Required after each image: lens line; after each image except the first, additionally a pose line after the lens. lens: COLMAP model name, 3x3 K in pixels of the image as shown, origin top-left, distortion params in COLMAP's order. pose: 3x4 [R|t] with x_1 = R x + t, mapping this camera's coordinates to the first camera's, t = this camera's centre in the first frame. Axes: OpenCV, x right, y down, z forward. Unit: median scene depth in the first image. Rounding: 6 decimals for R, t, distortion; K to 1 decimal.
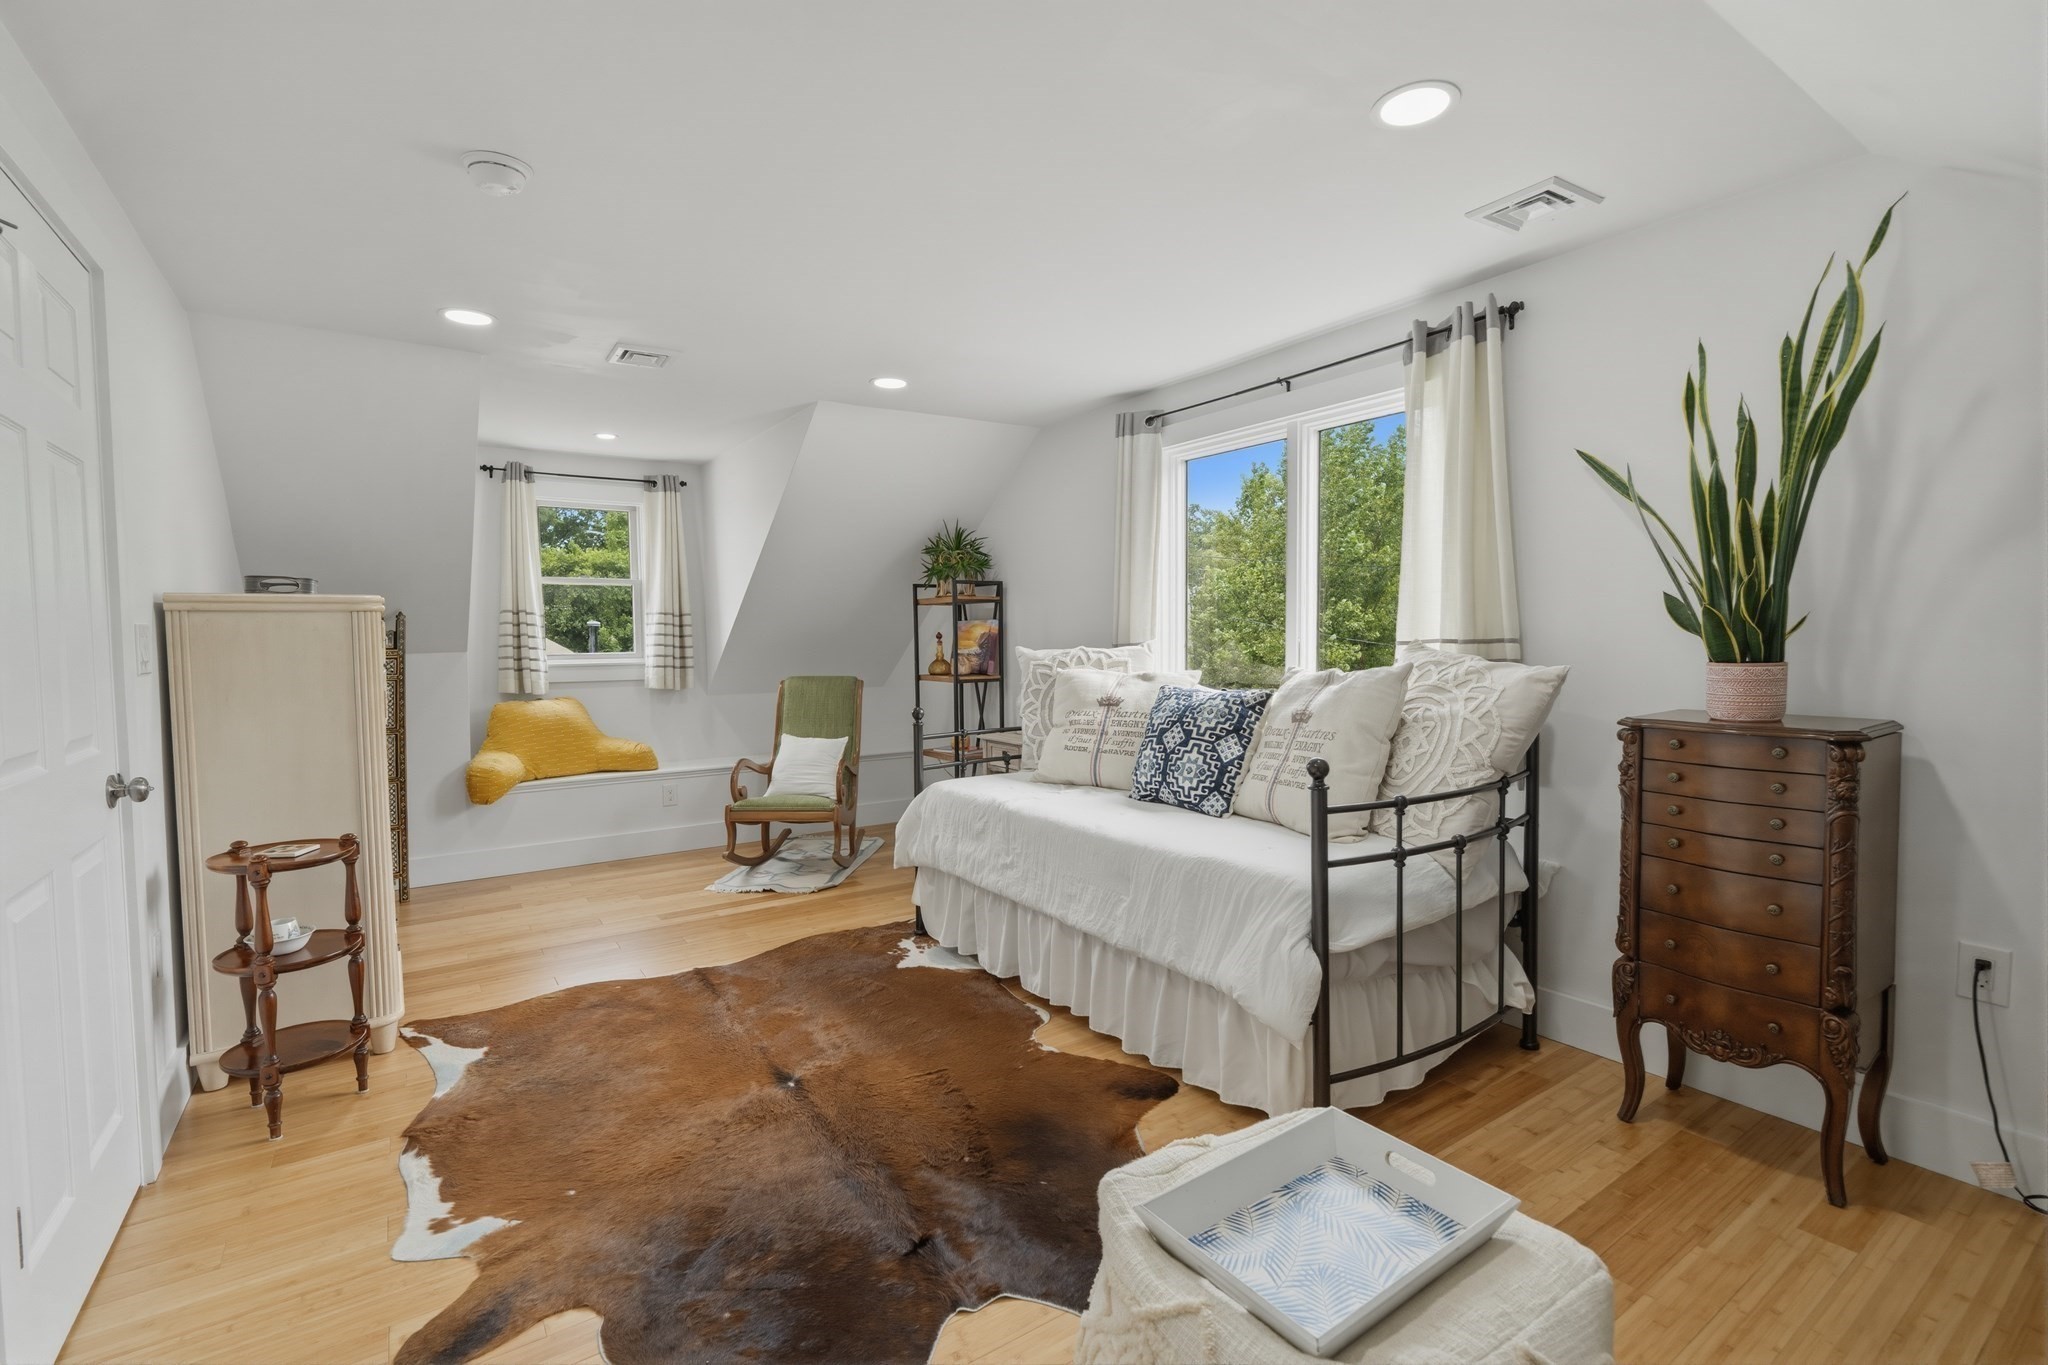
lens RADIAL K [[918.5, 0, 1021.3], [0, 918.5, 679.0], [0, 0, 1]] dist [-0.005541, 0.001626]
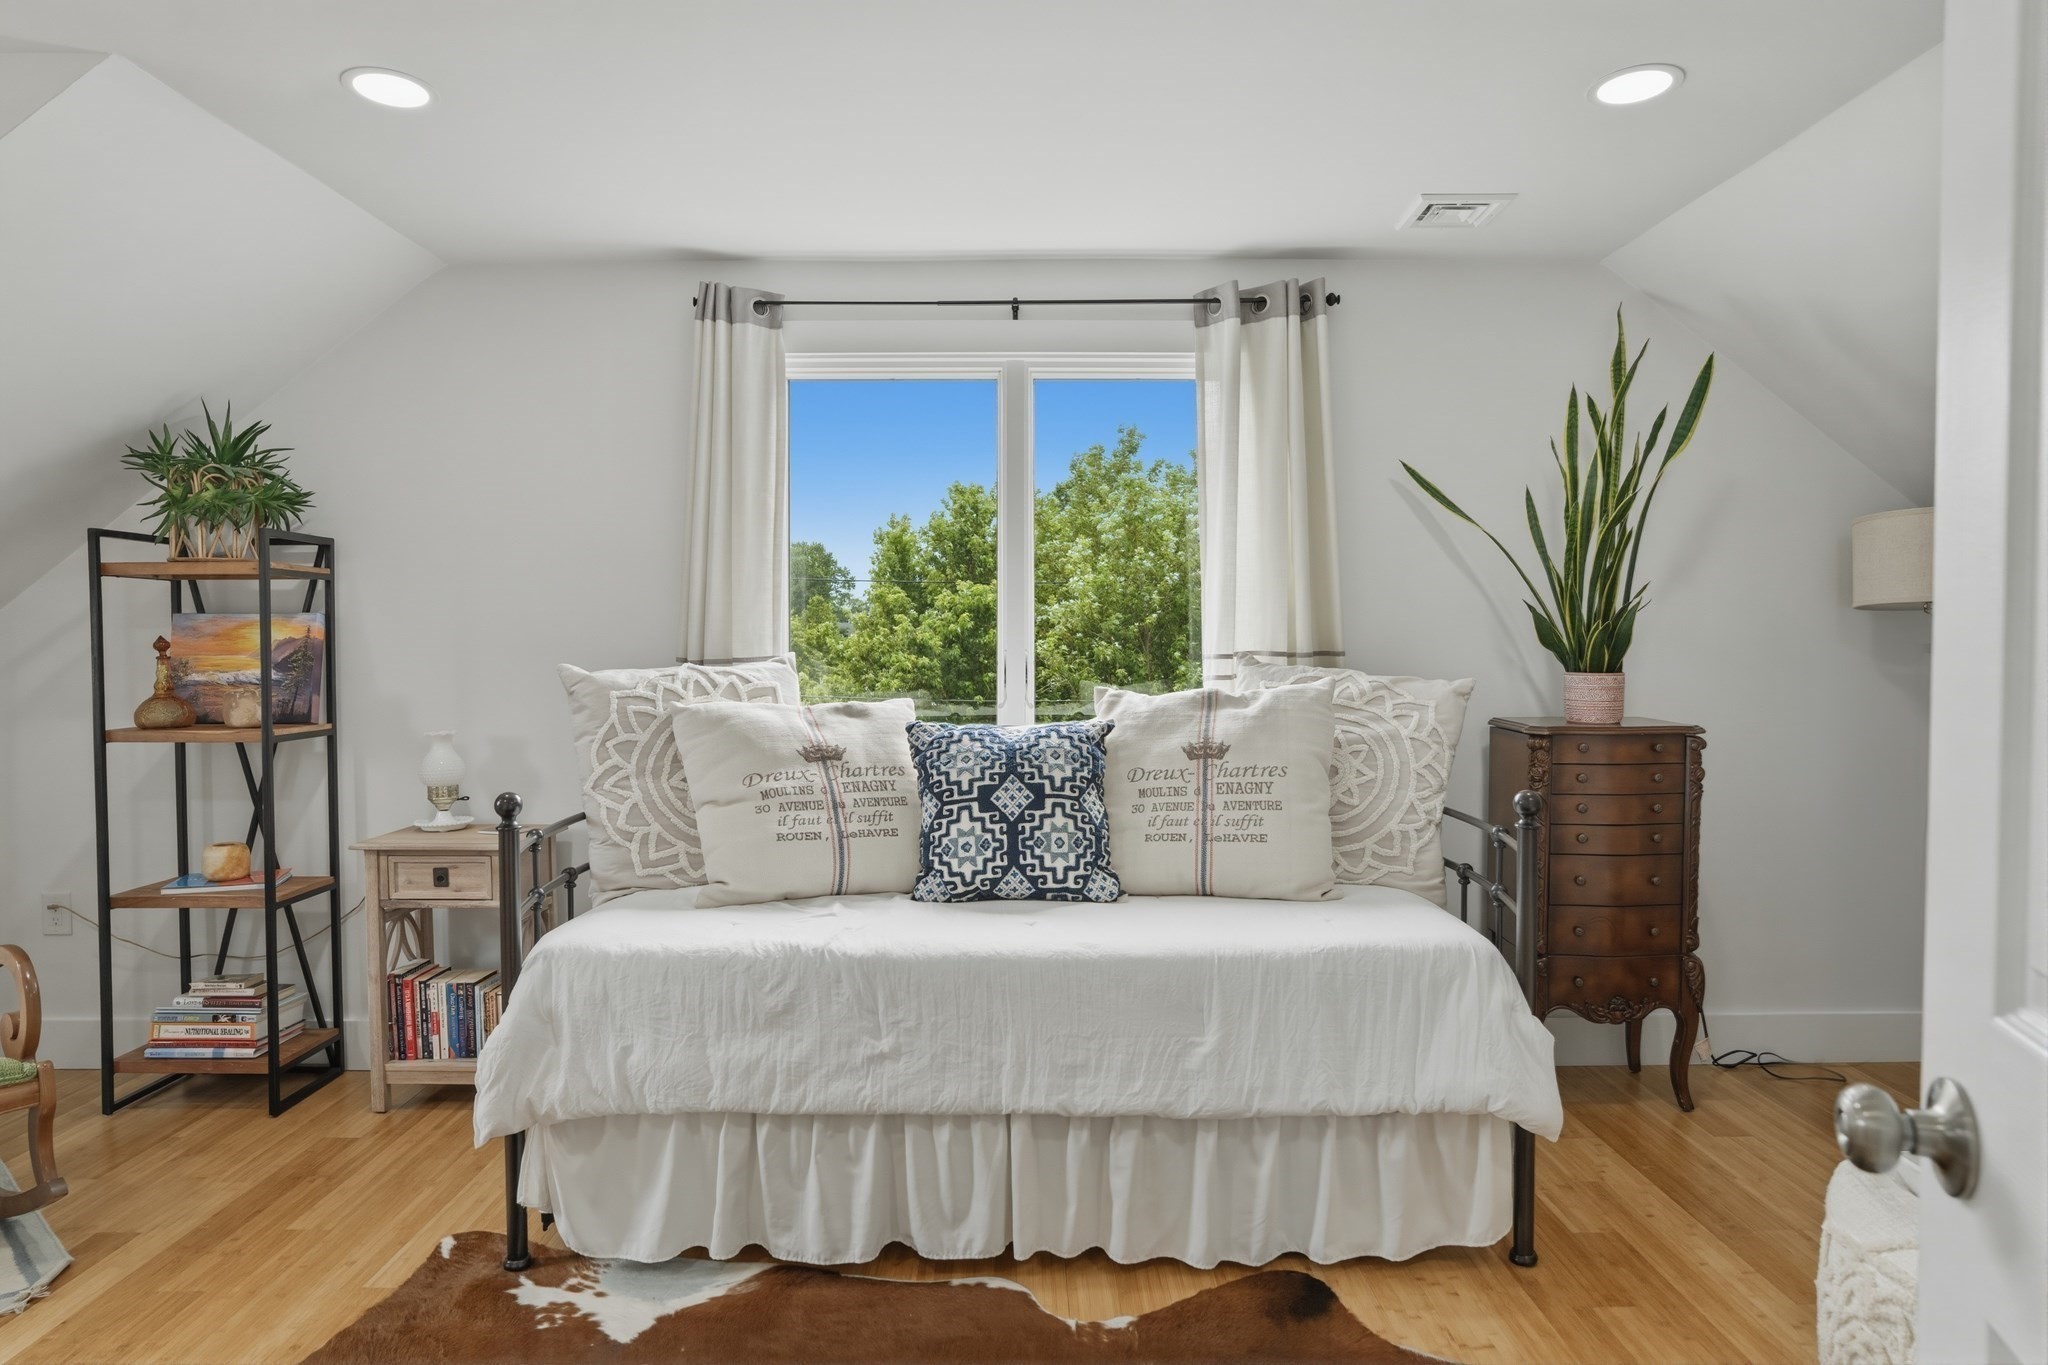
lens RADIAL K [[1207.5, 0, 1029.5], [0, 1207.5, 654.4], [0, 0, 1]] dist [-0.029852, 0.002112]
pose [[0.561636, -0.004741, 0.827371, -0.572016], [0.035428, 0.999204, -0.018323, -0.025259], [-0.826625, 0.039603, 0.561357, 0.503123]]
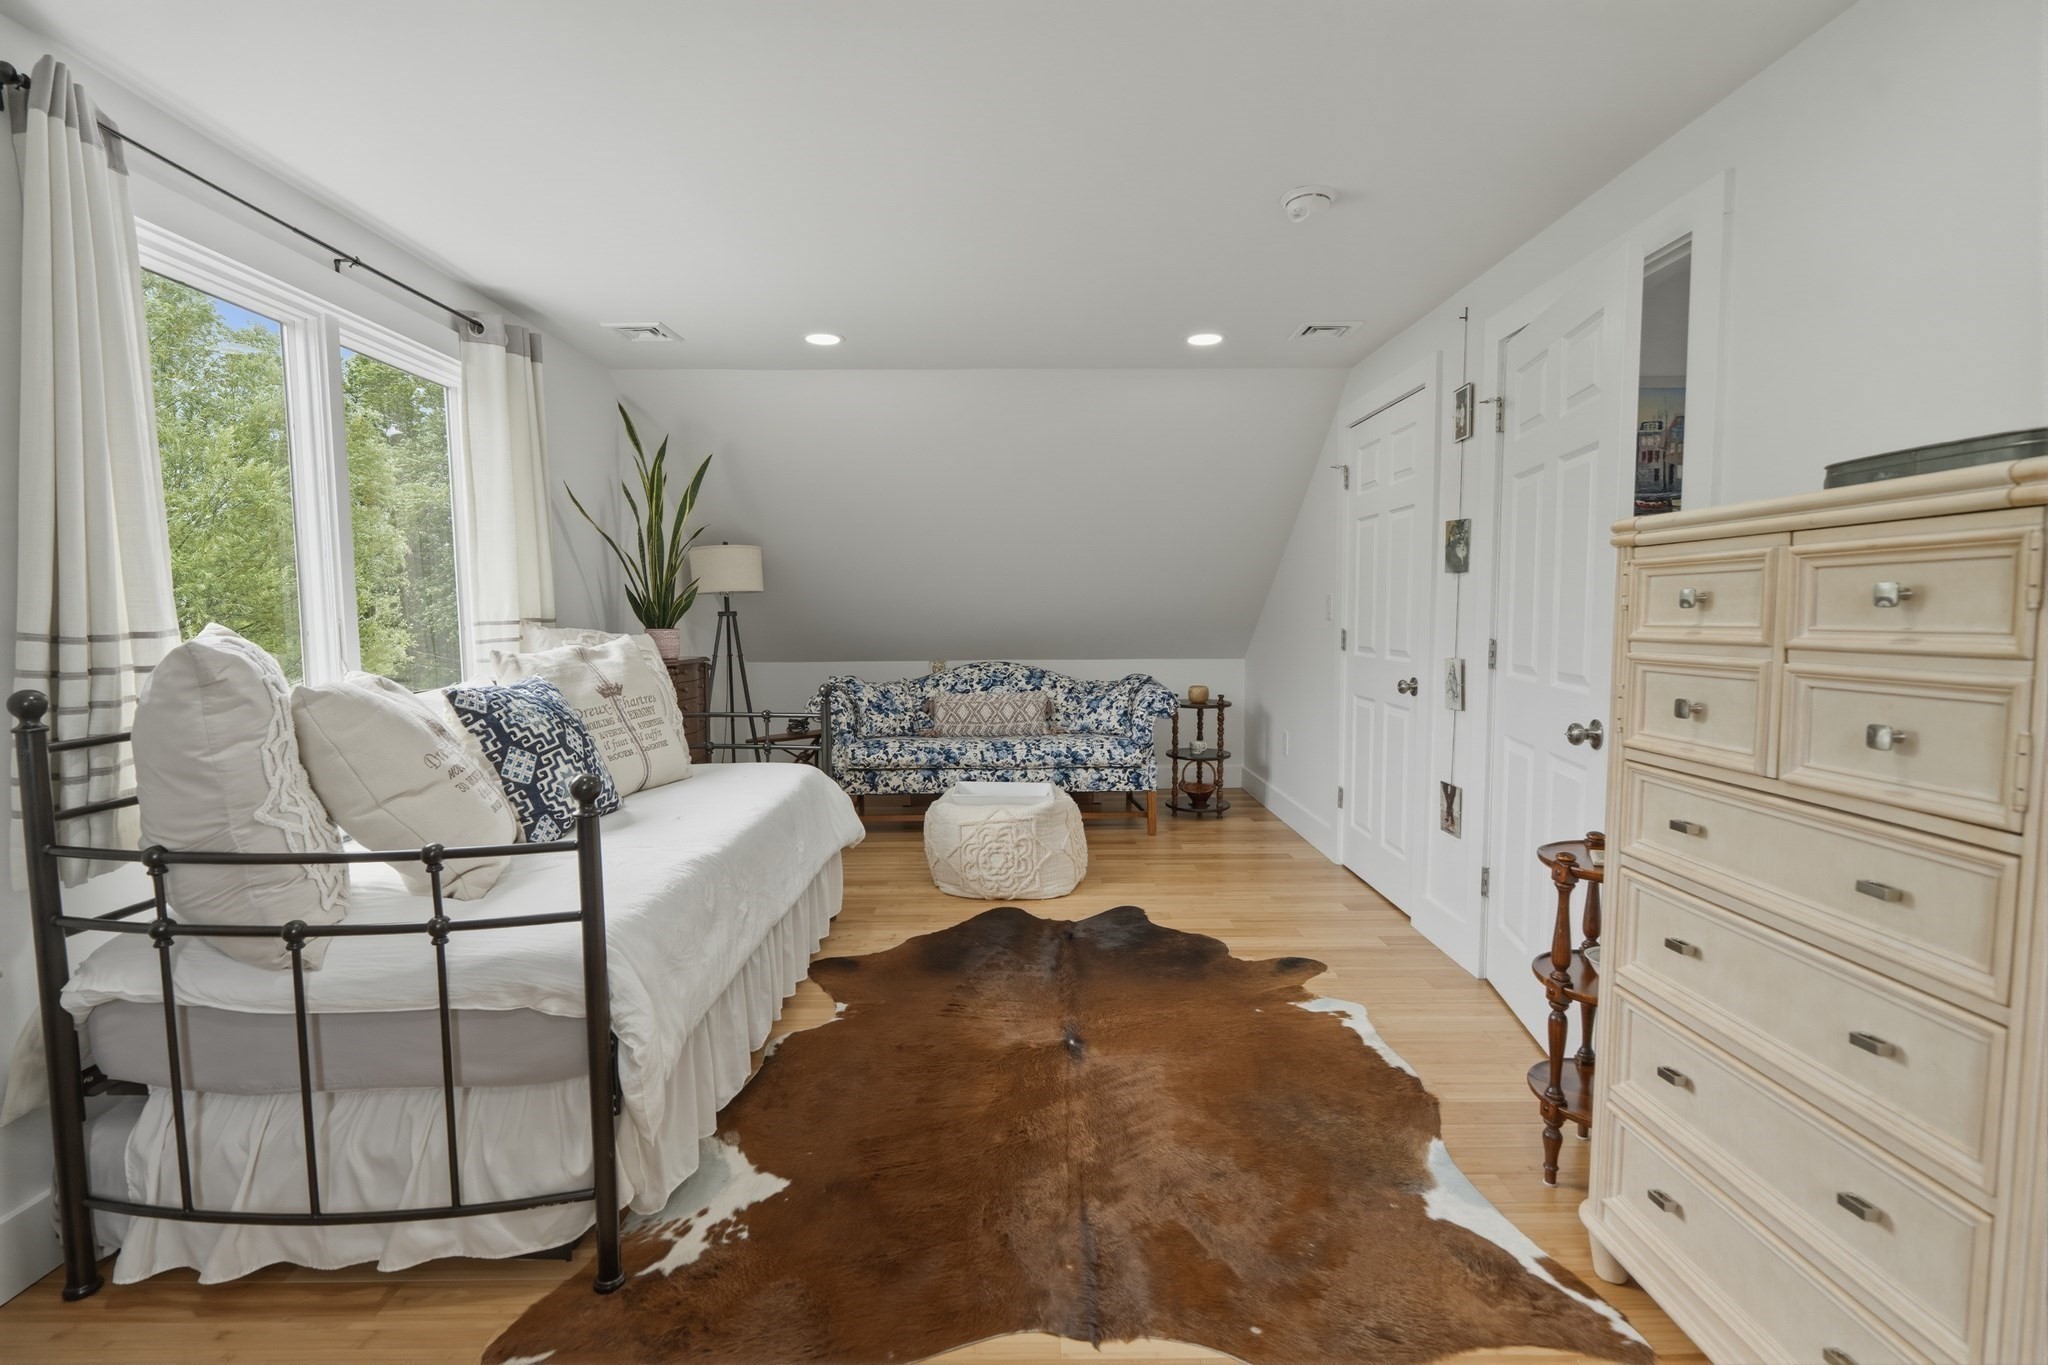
lens RADIAL K [[941.1, 0, 1021.4], [0, 941.1, 683.0], [0, 0, 1]] dist [-0.067807, 0.023357]
pose [[-0.834368, -0.027113, 0.550541, -0.614032], [0.040766, 0.993019, 0.110686, -0.060111], [-0.549699, 0.114796, -0.827438, 1.484893]]
